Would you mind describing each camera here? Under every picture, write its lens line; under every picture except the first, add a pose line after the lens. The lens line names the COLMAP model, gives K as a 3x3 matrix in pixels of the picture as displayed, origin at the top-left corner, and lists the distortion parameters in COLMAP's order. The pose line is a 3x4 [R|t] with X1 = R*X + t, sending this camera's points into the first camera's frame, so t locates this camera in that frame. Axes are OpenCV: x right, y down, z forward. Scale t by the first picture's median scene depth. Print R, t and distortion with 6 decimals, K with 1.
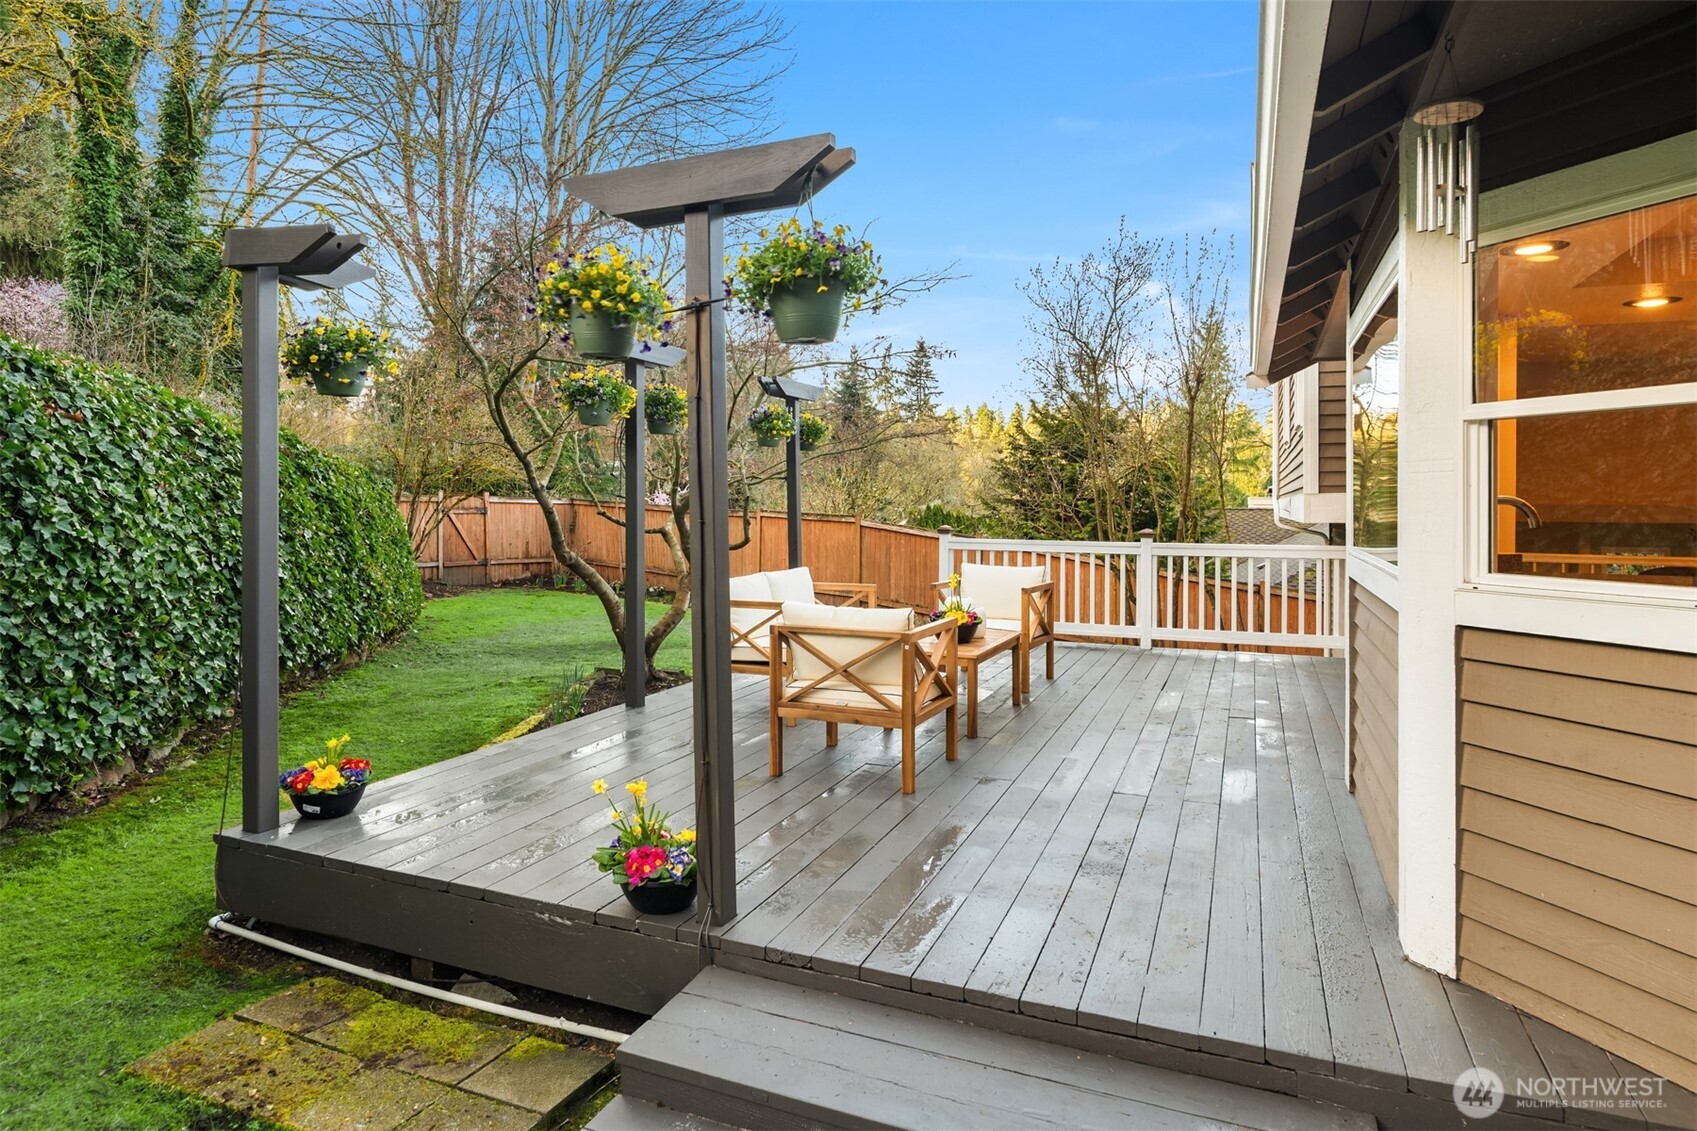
lens RADIAL K [[944.6, 0, 848.4], [0, 944.6, 474.0], [0, 0, 1]] dist [-0.003472, -0.002420]
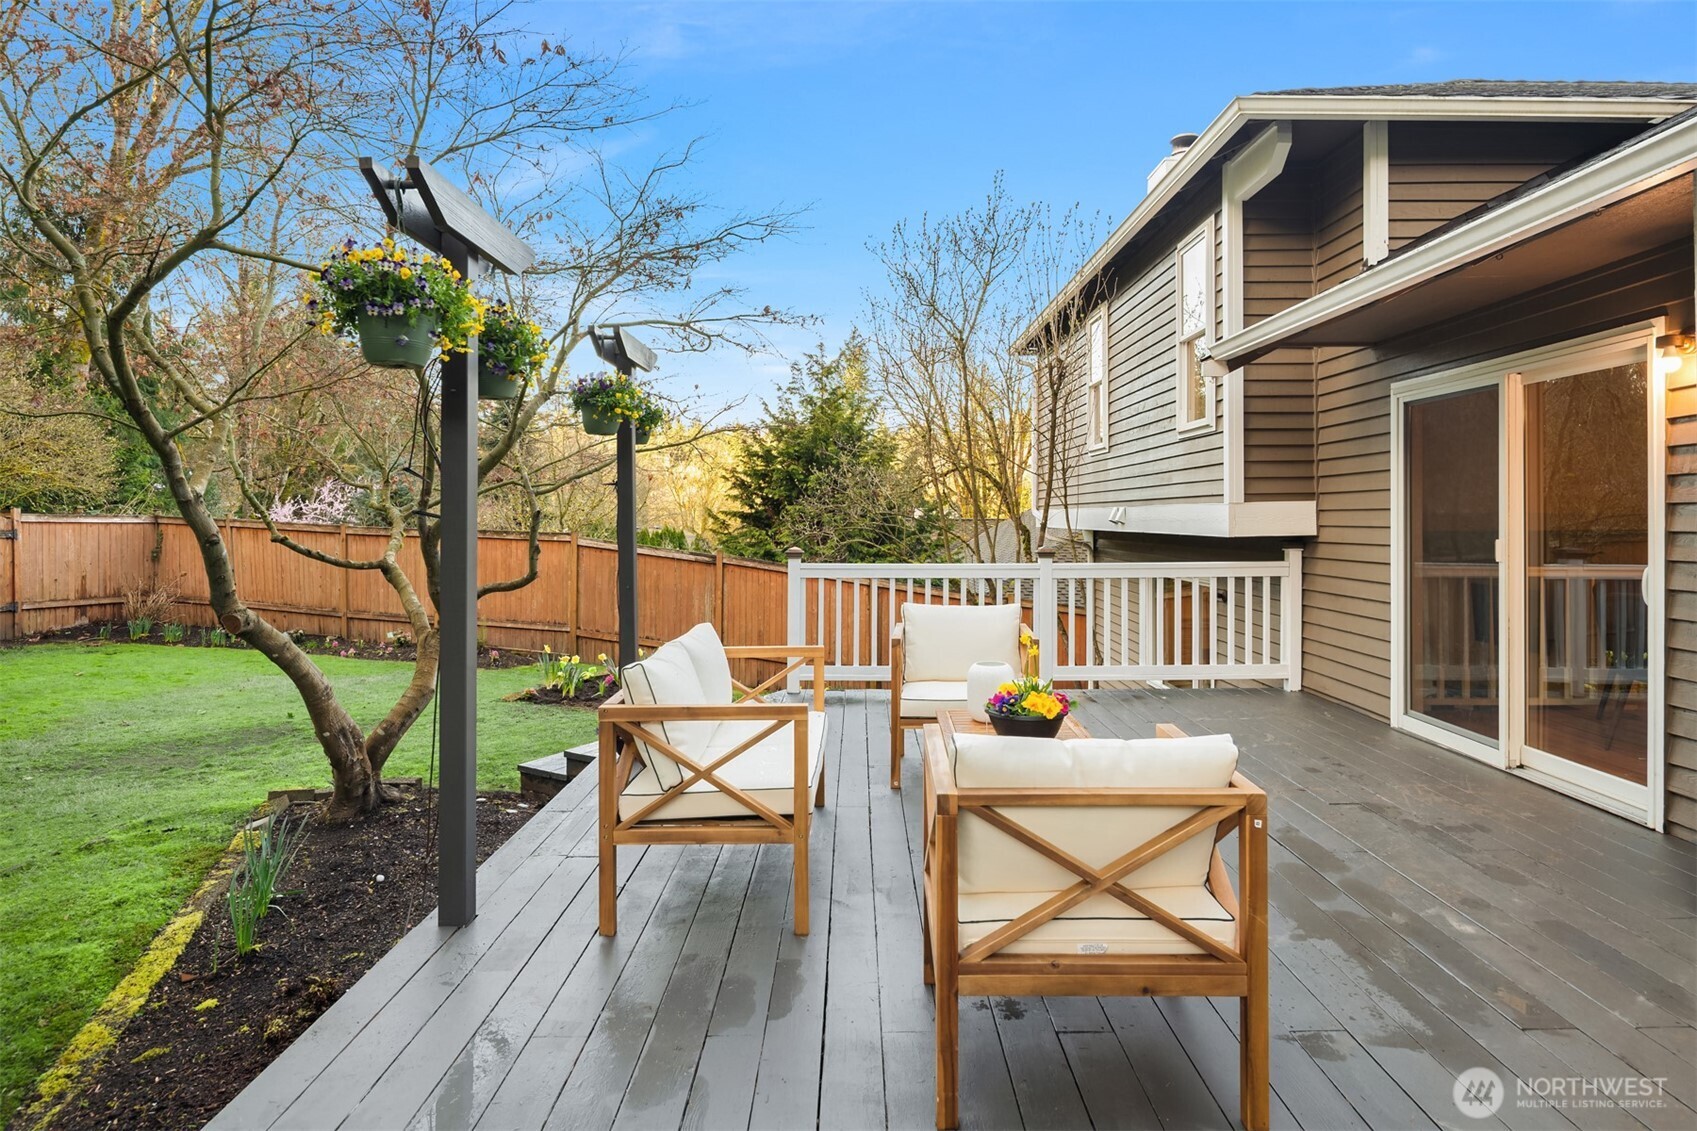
lens RADIAL K [[944.6, 0, 848.4], [0, 944.6, 474.0], [0, 0, 1]] dist [-0.003472, -0.002420]
pose [[0.932180, 0.006617, 0.361933, -0.134459], [-0.001696, 0.999902, -0.013913, 0.006033], [-0.361990, 0.012356, 0.932100, 0.276159]]
